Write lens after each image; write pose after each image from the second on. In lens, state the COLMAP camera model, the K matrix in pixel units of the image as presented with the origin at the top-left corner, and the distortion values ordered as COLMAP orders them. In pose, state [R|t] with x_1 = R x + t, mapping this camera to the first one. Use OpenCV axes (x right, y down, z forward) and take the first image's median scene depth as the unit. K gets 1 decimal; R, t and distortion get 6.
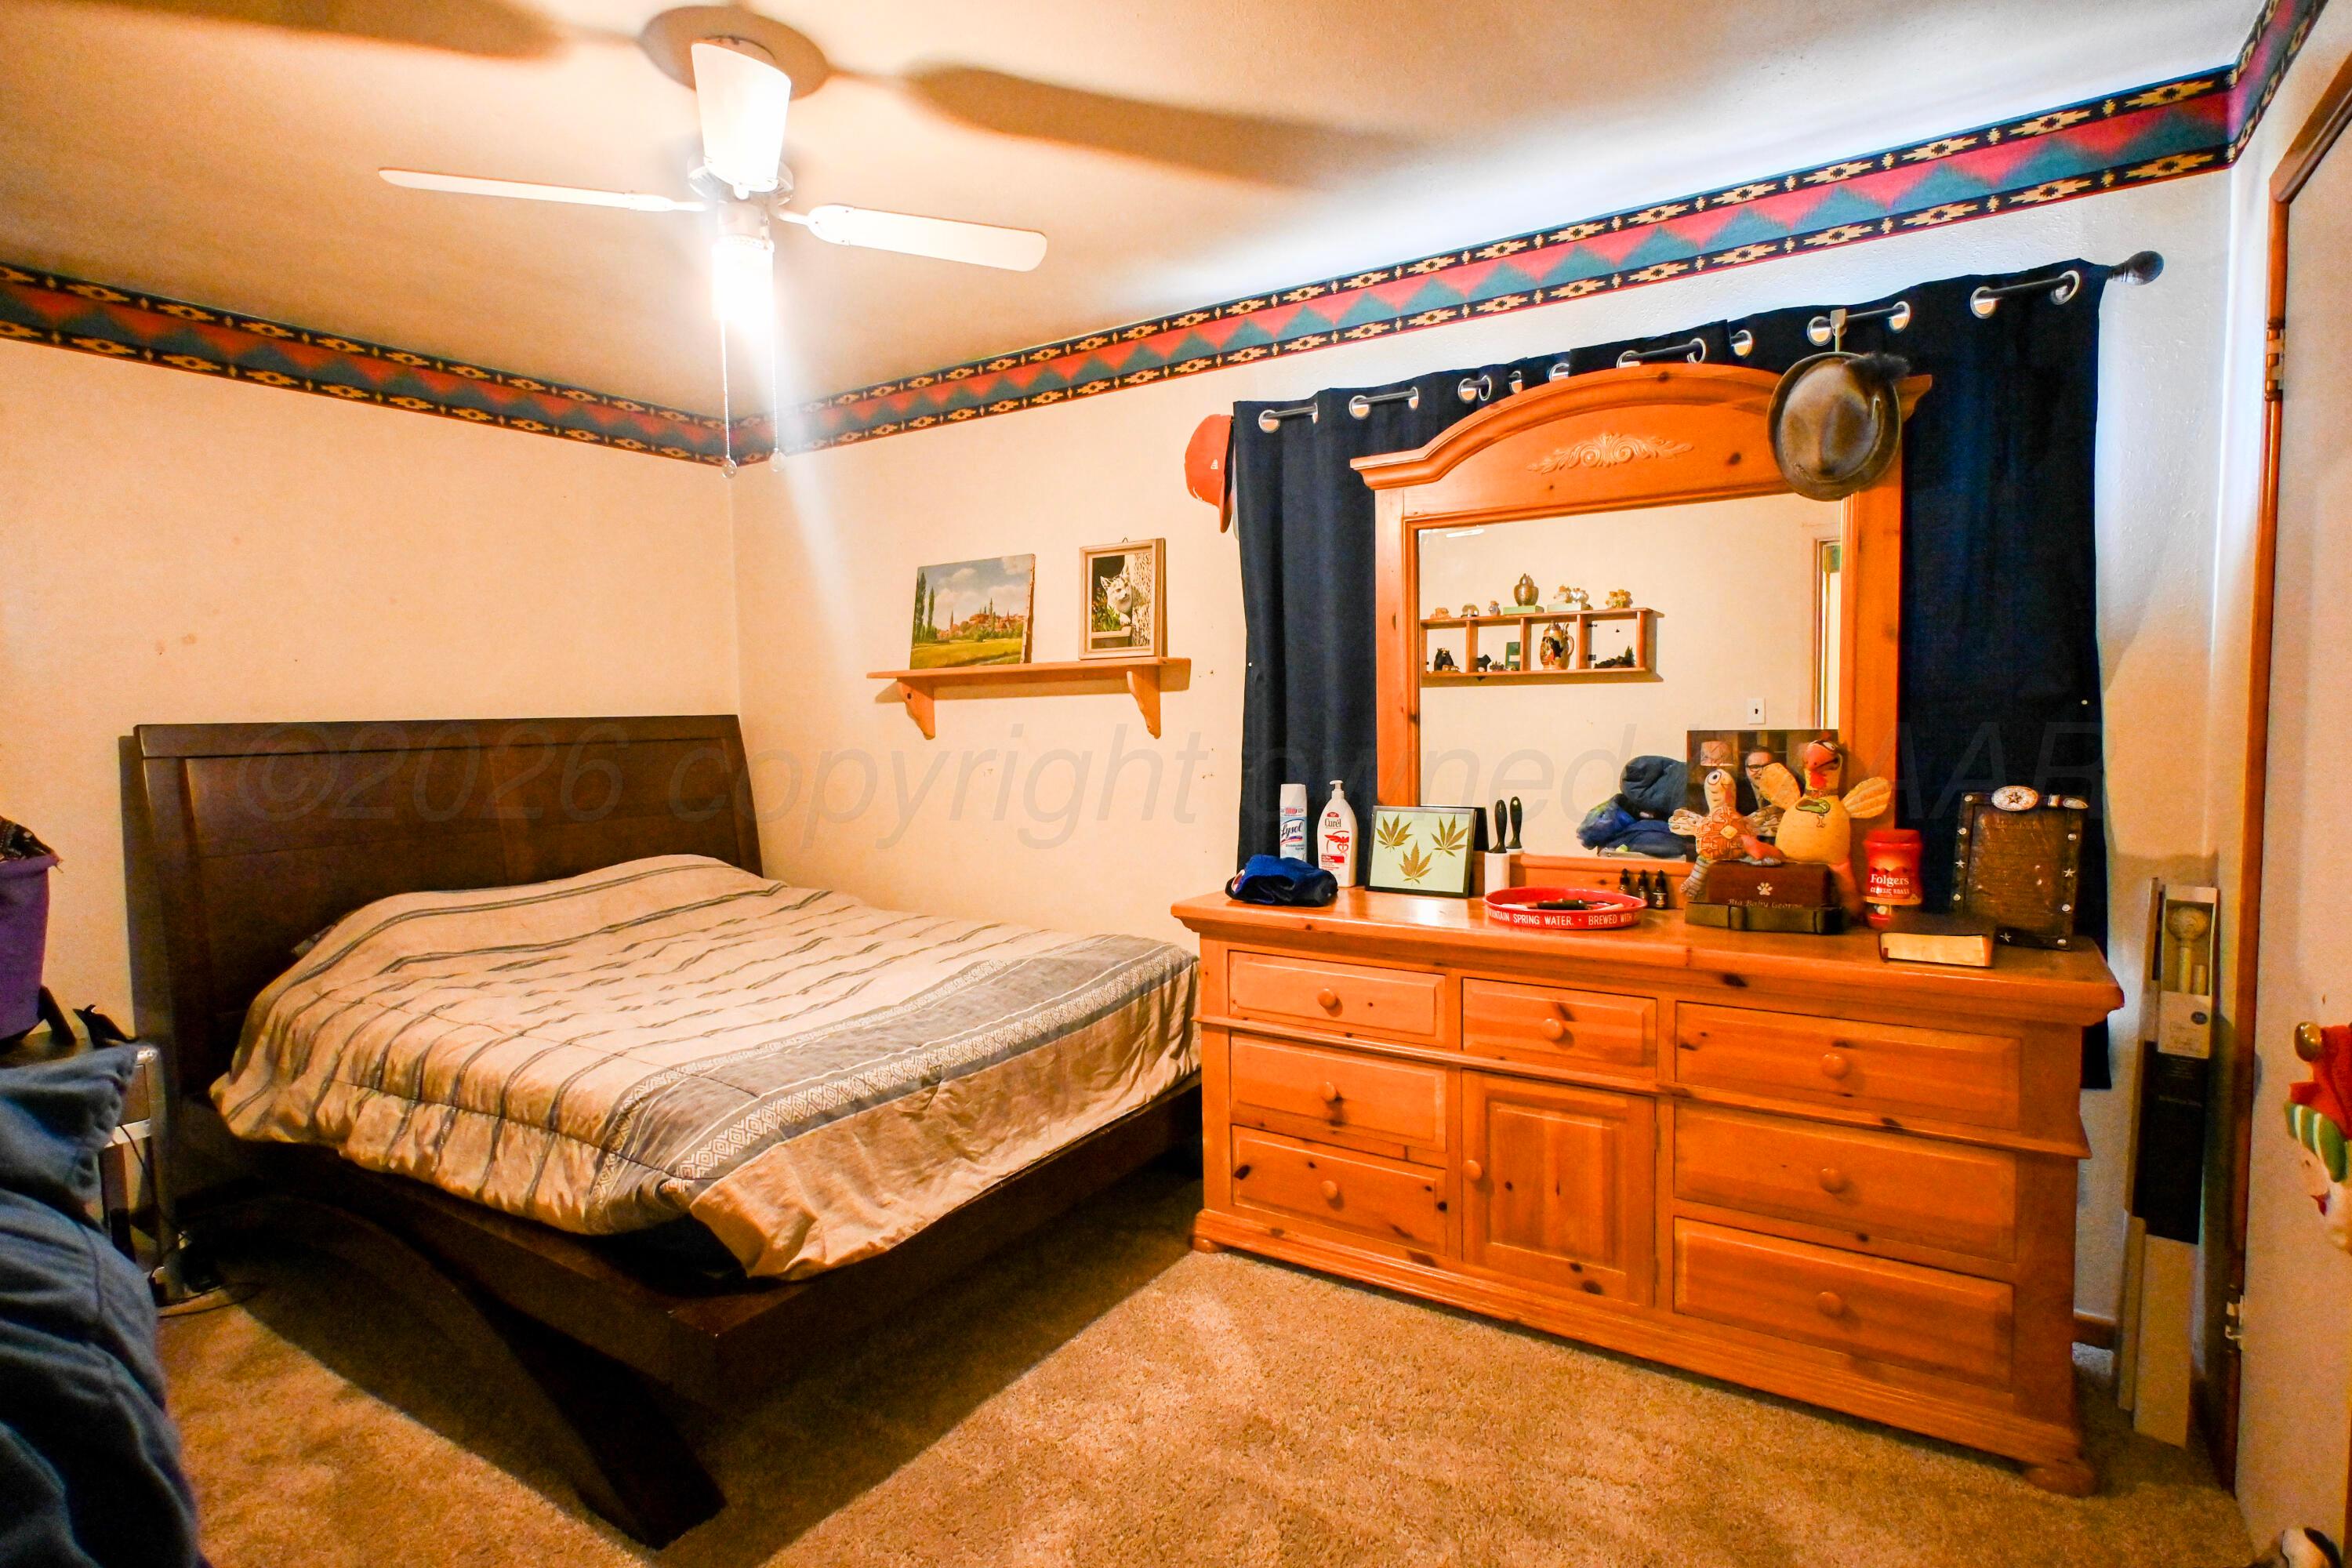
lens RADIAL K [[1169.8, 0, 1176.0], [0, 1169.8, 784.0], [0, 0, 1]] dist [0.001993, 0.000747]
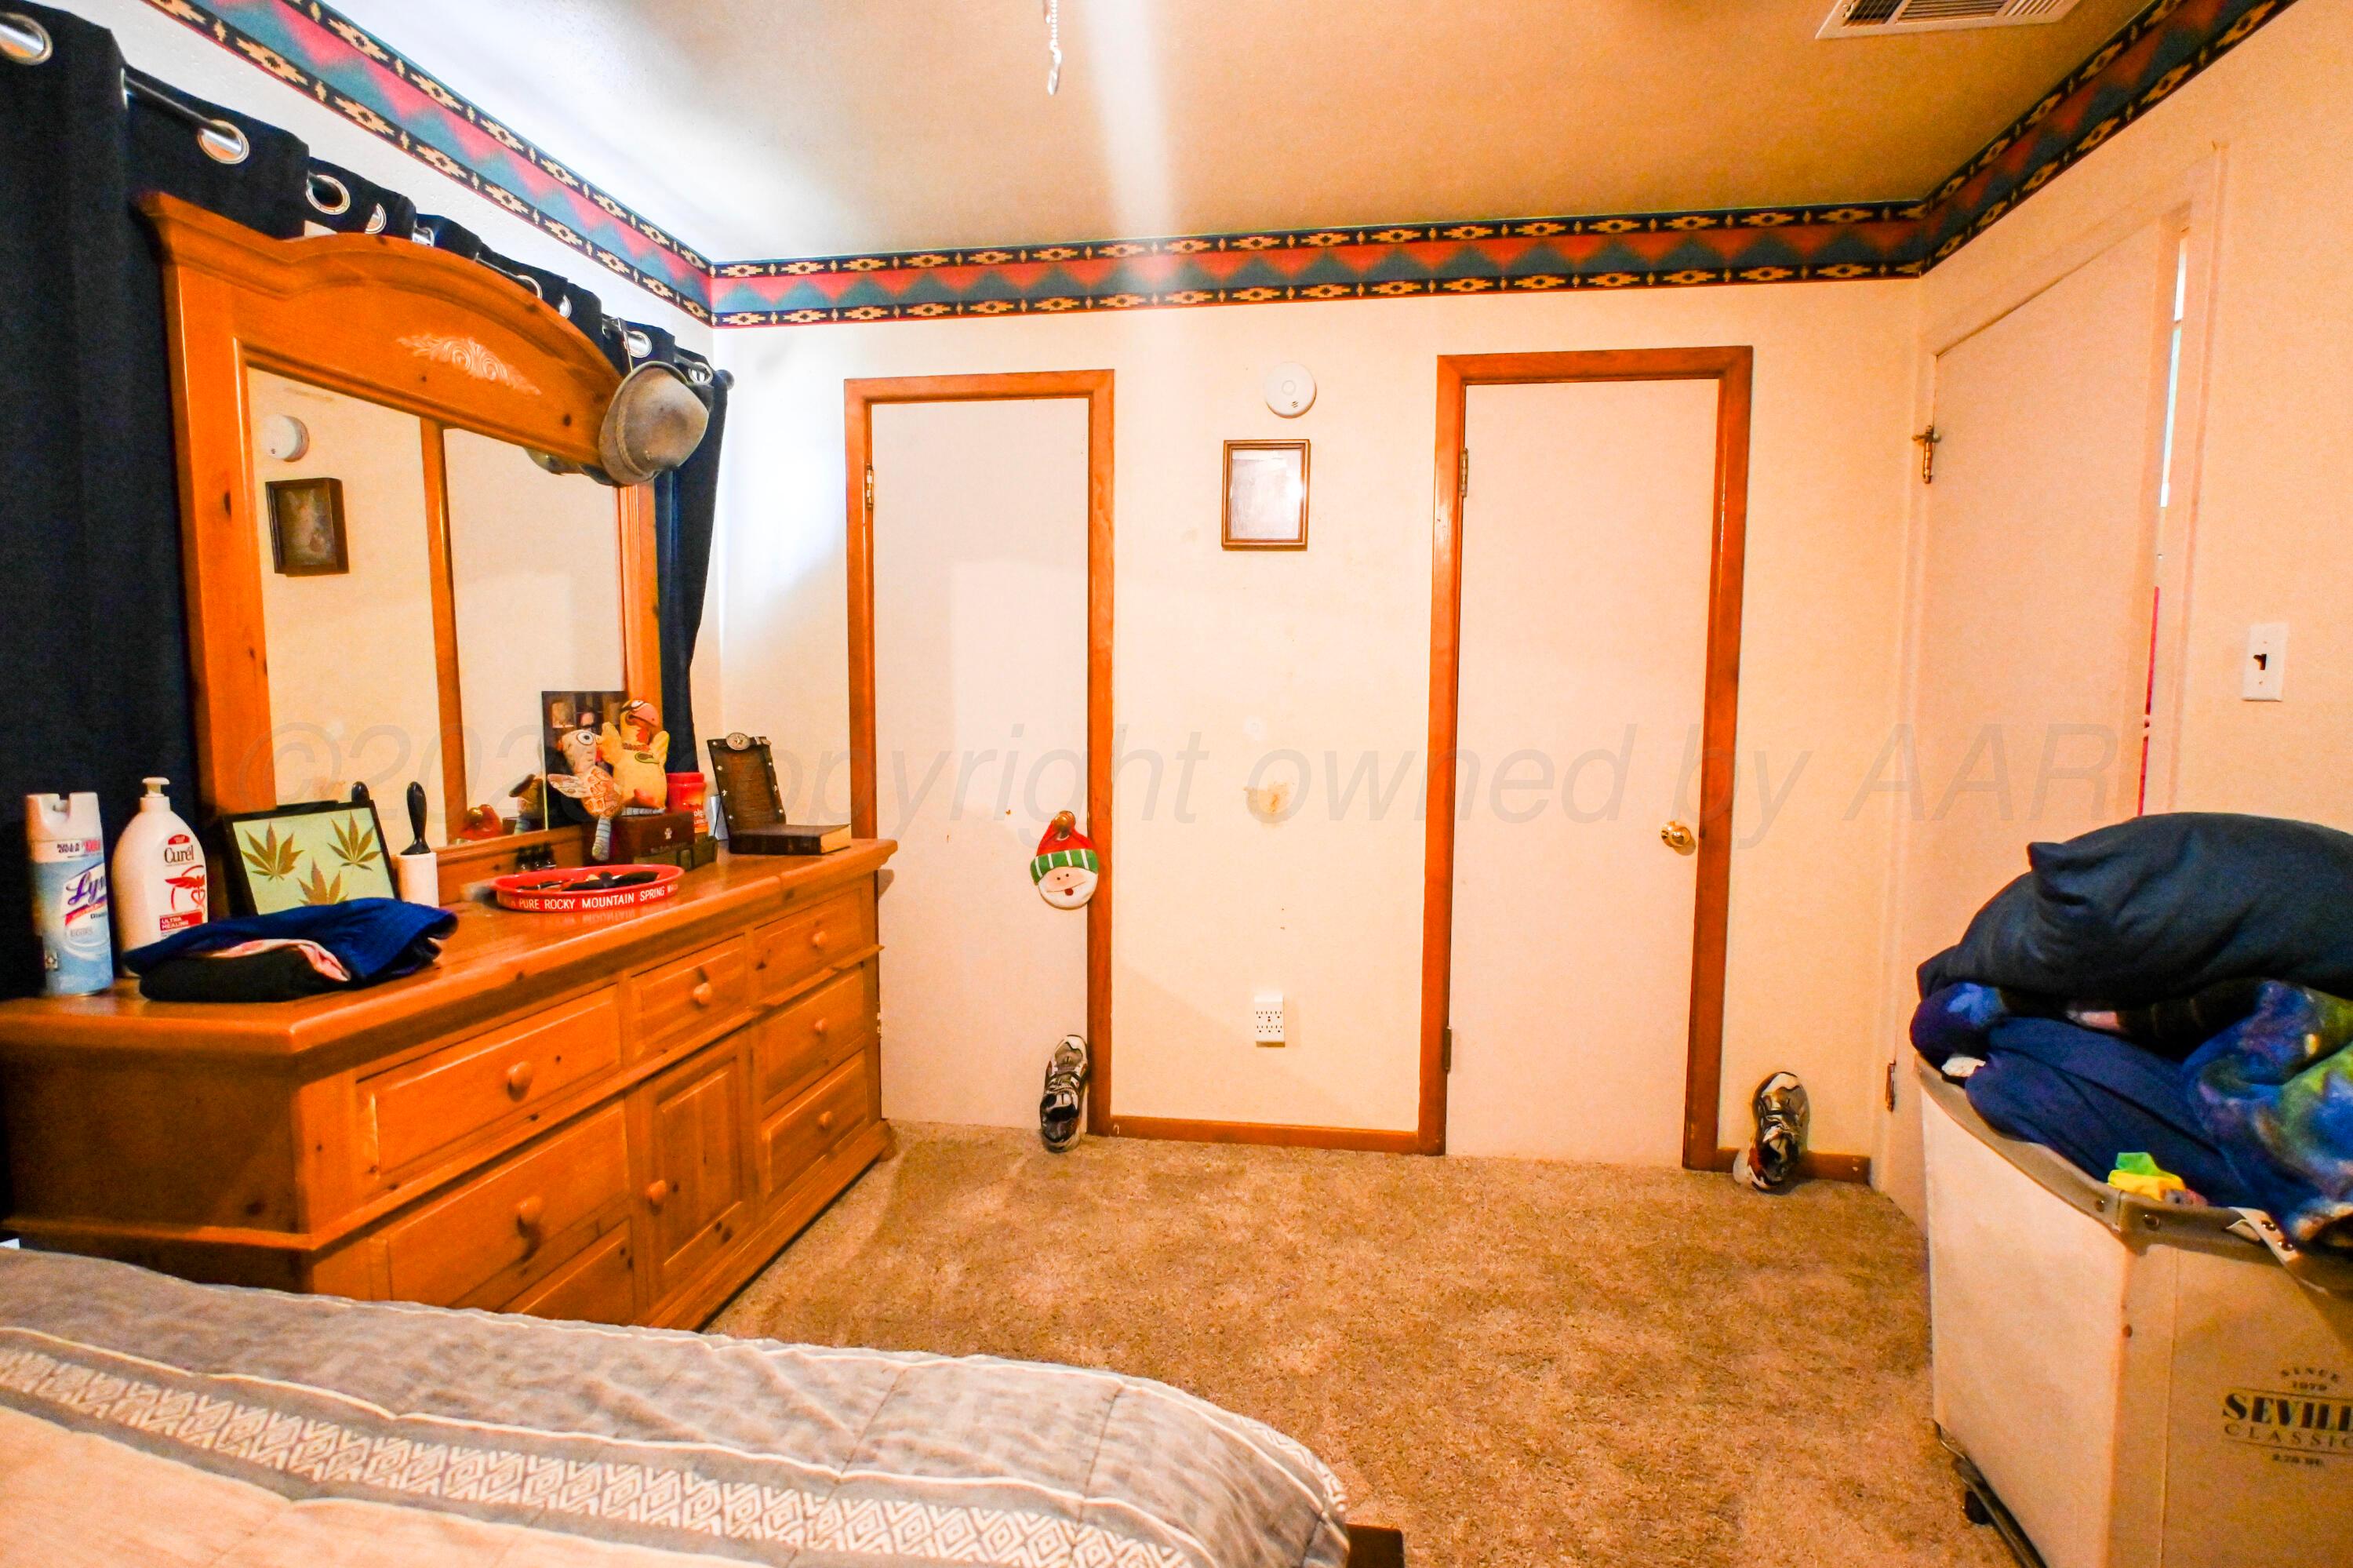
lens RADIAL K [[1170.4, 0, 1176.5], [0, 1170.4, 784.0], [0, 0, 1]] dist [0.001993, 0.000747]
pose [[-0.412771, -0.050188, 0.909451, -0.514816], [0.066741, 0.994130, 0.085152, -0.013952], [-0.908386, 0.095846, -0.406998, 0.743722]]
